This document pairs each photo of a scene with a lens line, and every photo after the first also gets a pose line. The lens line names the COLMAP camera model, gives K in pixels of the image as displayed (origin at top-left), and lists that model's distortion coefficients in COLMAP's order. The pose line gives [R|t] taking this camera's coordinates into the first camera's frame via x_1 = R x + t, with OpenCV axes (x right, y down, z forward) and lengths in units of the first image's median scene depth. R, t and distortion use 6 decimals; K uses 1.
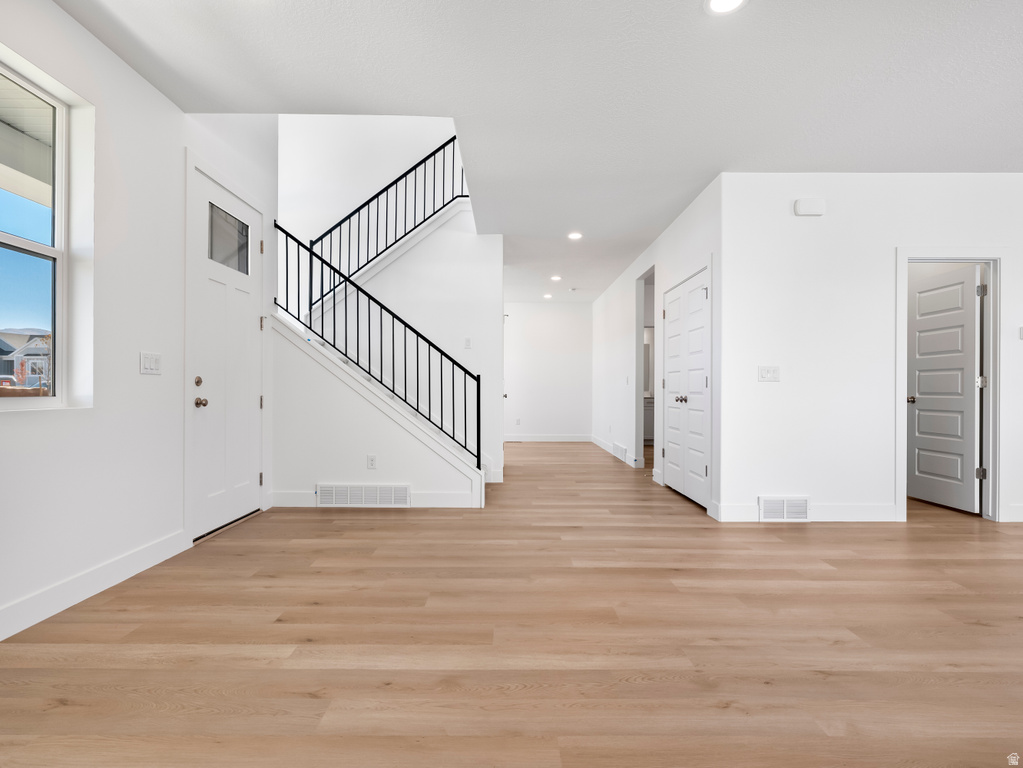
lens RADIAL K [[515.9, 0, 511.5], [0, 515.9, 384.0], [0, 0, 1]] dist [0.000098, -0.000378]
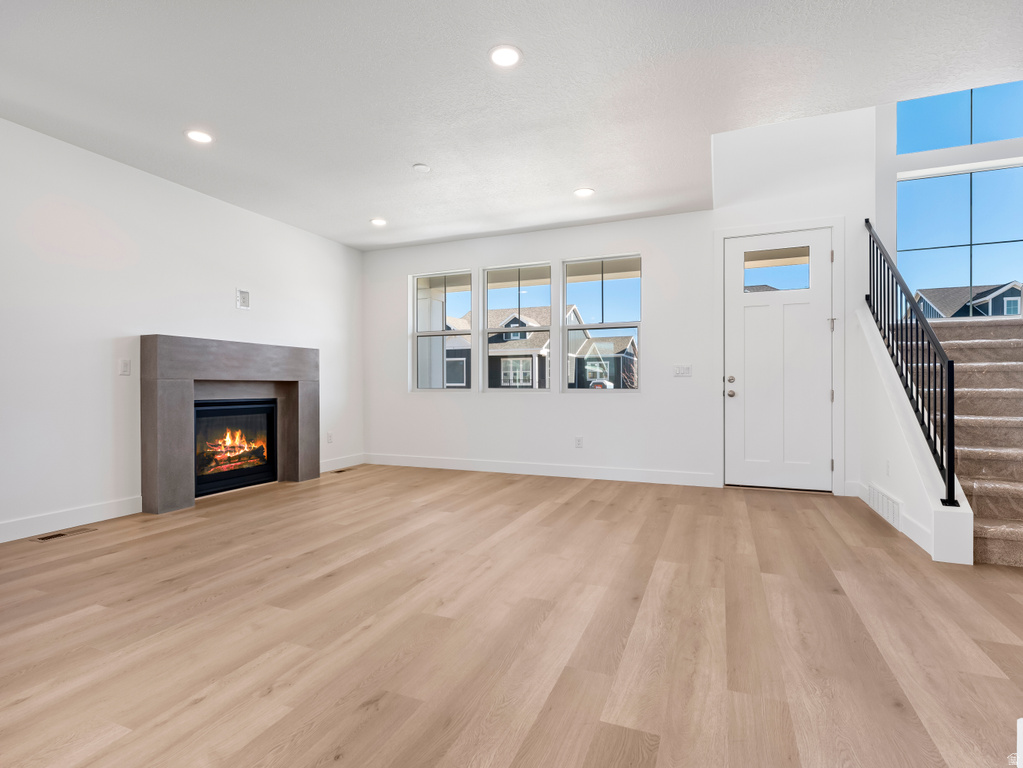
lens RADIAL K [[515.9, 0, 511.5], [0, 515.9, 384.0], [0, 0, 1]] dist [0.000098, -0.000378]
pose [[-0.379607, -0.006508, -0.925125, 1.310606], [0.012548, 0.999847, -0.012183, 0.022061], [0.925063, -0.016233, -0.379467, 1.269598]]
